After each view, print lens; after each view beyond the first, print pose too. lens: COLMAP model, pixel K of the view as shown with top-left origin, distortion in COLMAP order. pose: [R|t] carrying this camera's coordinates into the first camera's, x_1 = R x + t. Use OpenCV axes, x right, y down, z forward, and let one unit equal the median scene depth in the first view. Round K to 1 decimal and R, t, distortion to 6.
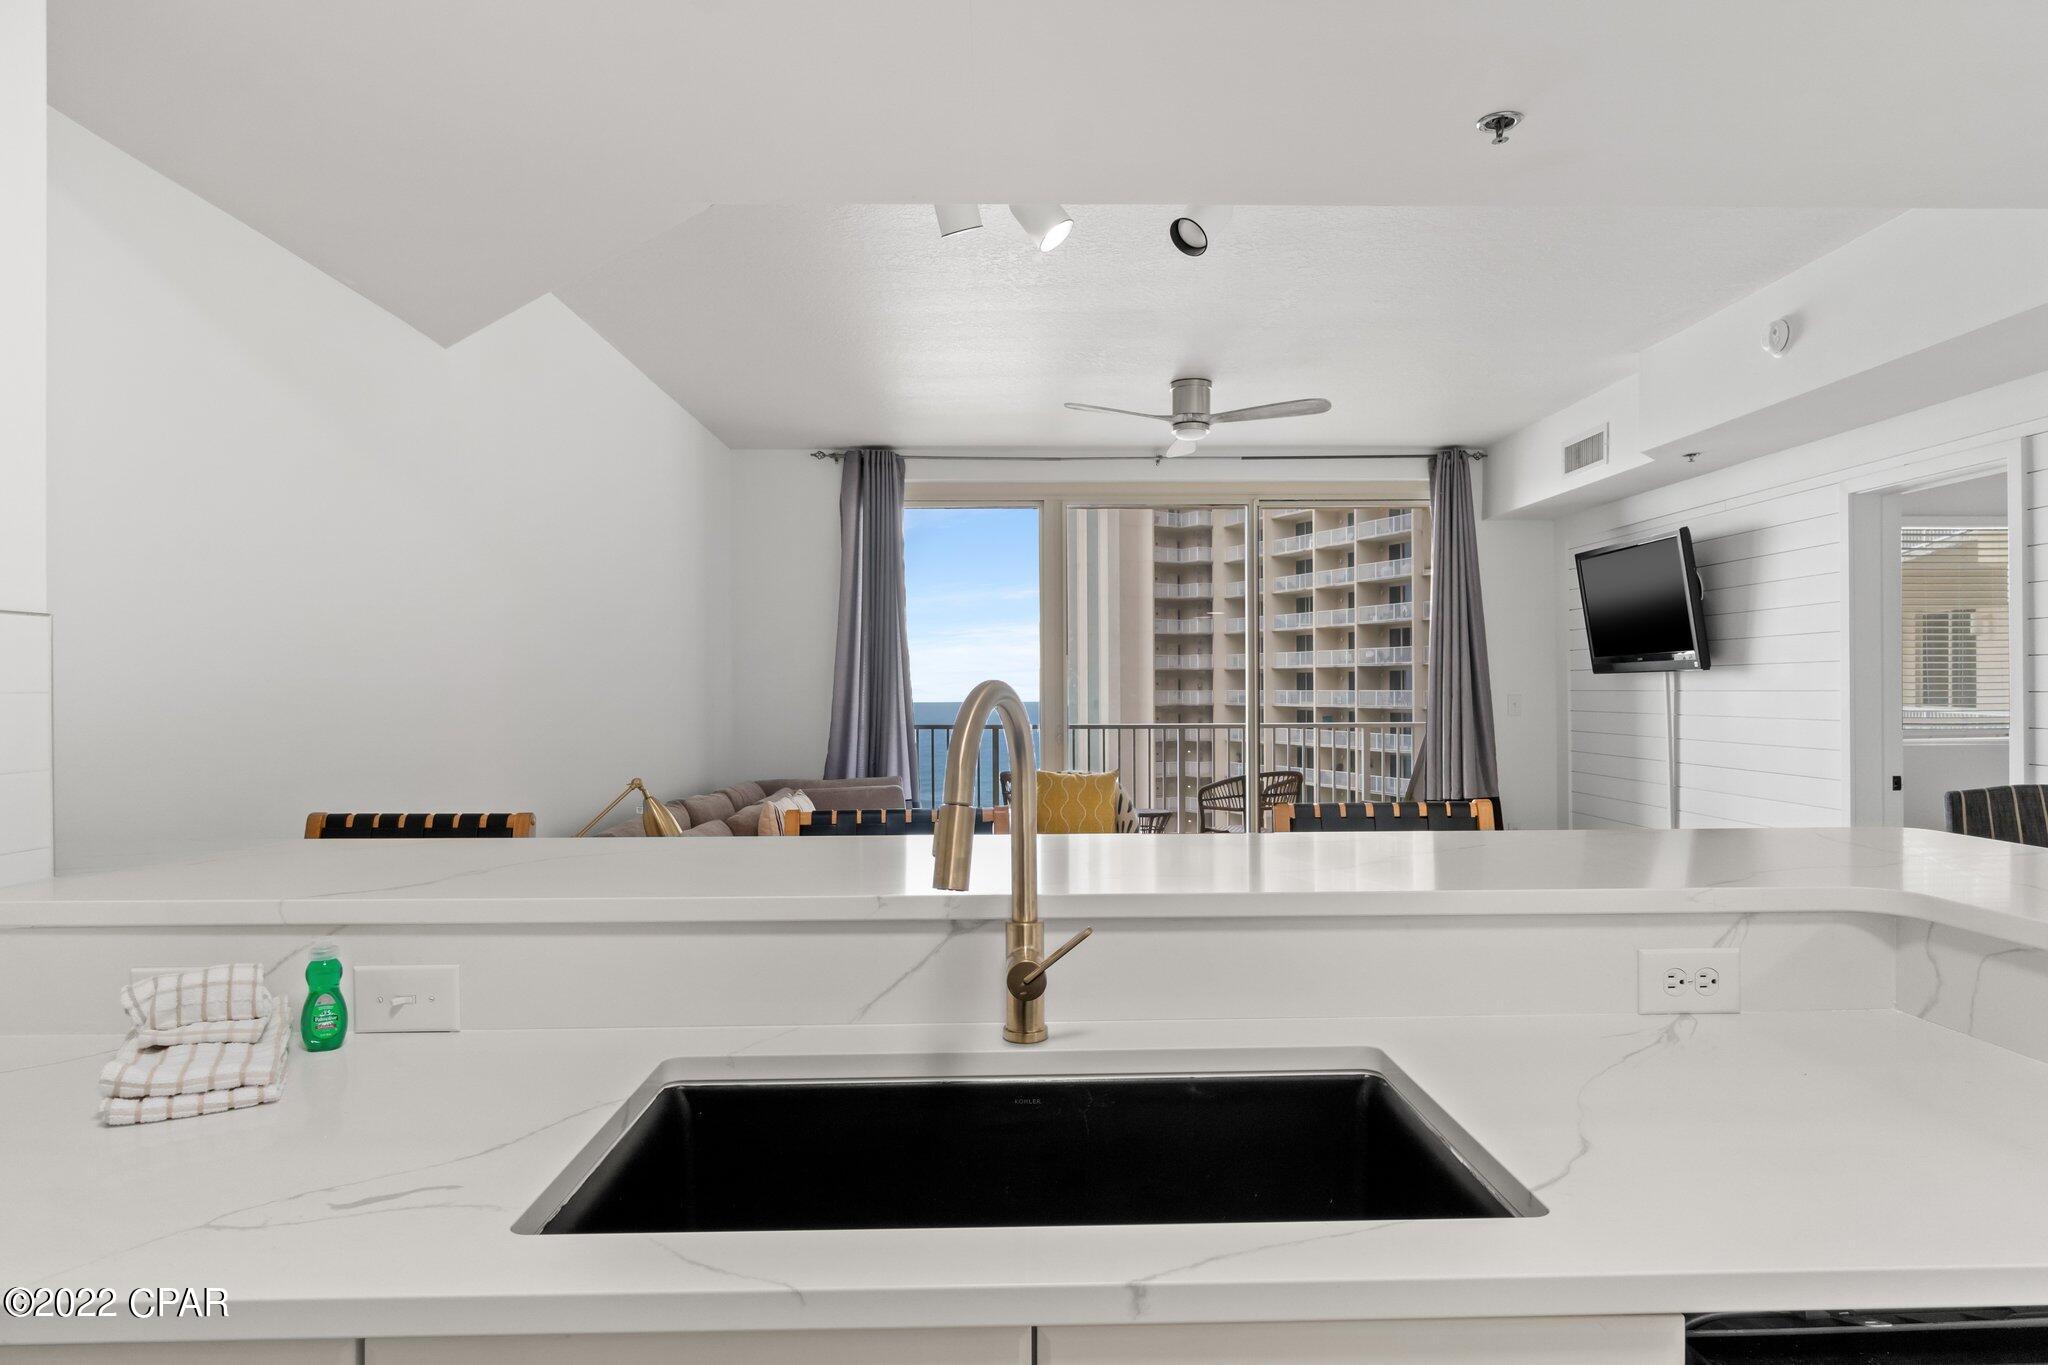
lens RADIAL K [[1182.3, 0, 1024.0], [0, 1182.3, 682.5], [0, 0, 1]] dist [0.001172, -0.000355]
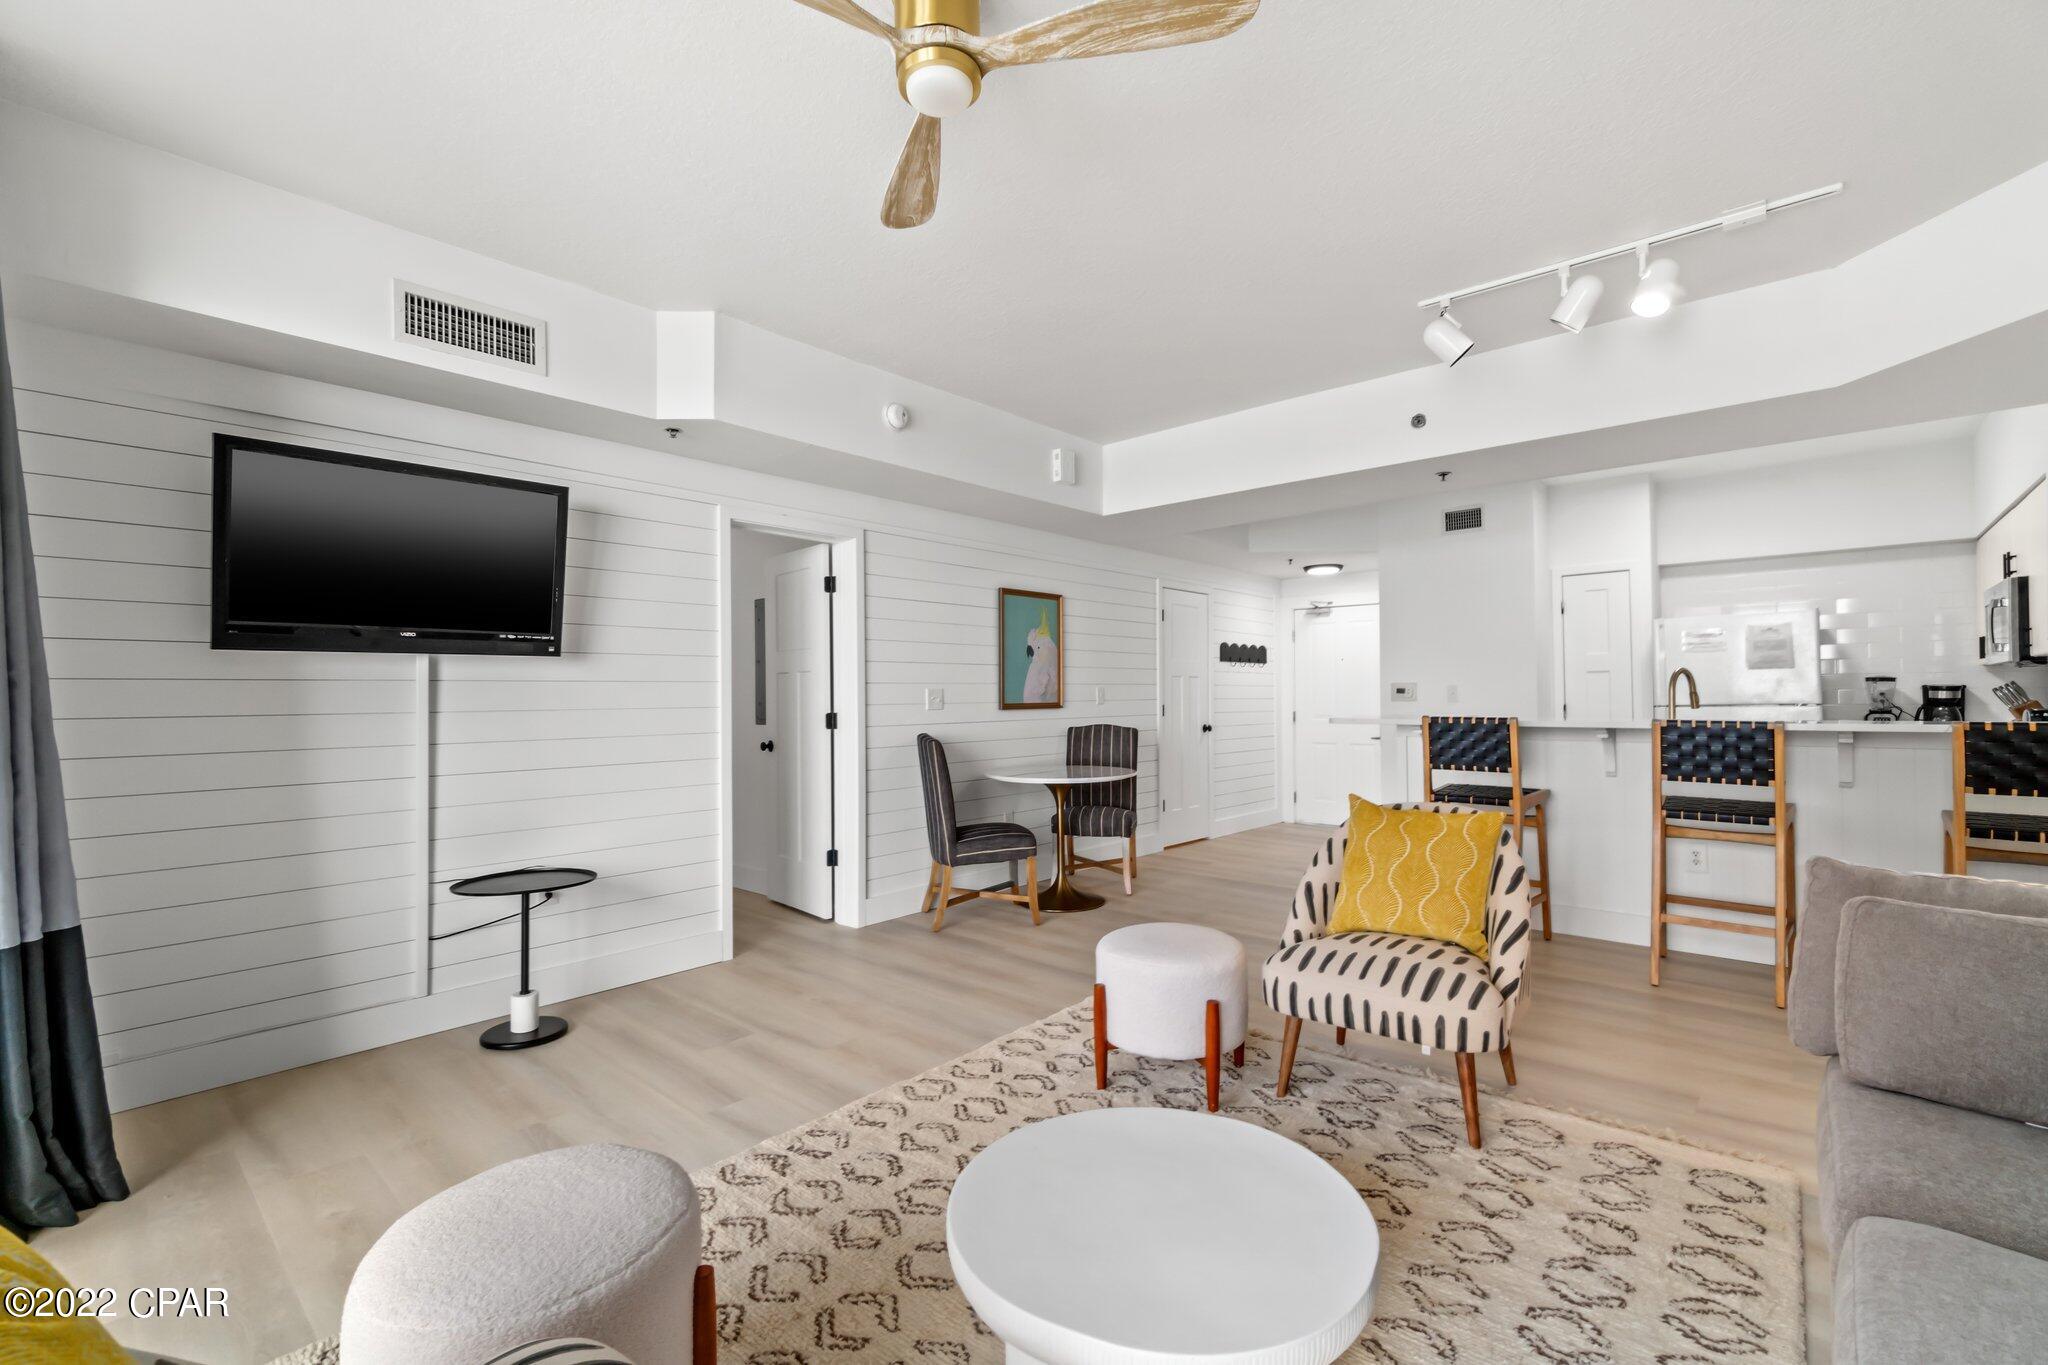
lens RADIAL K [[885.4, 0, 1026.7], [0, 885.4, 689.5], [0, 0, 1]] dist [-0.002183, -0.000362]
pose [[-0.737324, 0.016923, 0.675328, -0.086430], [0.010449, 0.999852, -0.013648, 0.020106], [-0.675459, -0.003006, -0.737391, 0.971185]]
